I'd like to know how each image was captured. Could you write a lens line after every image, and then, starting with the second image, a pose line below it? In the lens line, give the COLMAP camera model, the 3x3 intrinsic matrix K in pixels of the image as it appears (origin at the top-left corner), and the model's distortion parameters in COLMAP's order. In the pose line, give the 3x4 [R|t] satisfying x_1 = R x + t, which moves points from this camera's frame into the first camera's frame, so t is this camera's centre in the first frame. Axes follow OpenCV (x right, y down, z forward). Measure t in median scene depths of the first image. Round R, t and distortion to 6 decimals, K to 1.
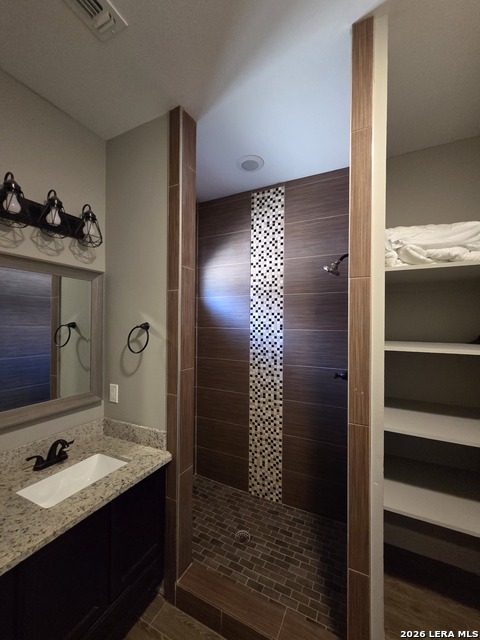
lens RADIAL K [[260.0, 0, 240.0], [0, 260.0, 320.0], [0, 0, 1]] dist [0.001647, 0.000418]
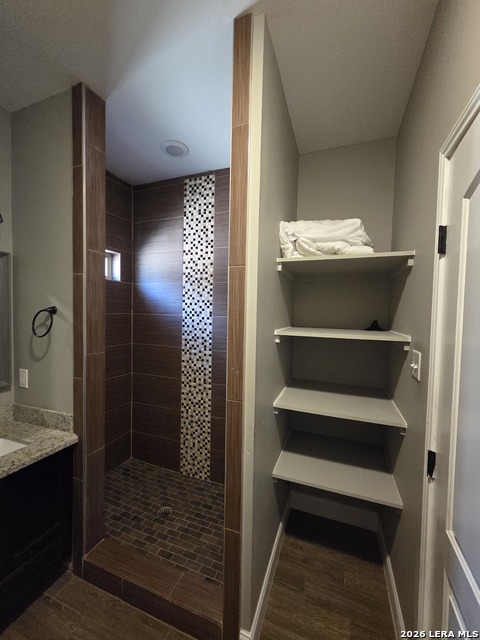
lens RADIAL K [[260.0, 0, 240.0], [0, 260.0, 320.0], [0, 0, 1]] dist [0.001647, 0.000418]
pose [[0.994759, 0.010699, 0.101690, 0.227999], [-0.014839, 0.999088, 0.040038, 0.010675], [-0.101169, -0.041337, 0.994010, -0.049866]]
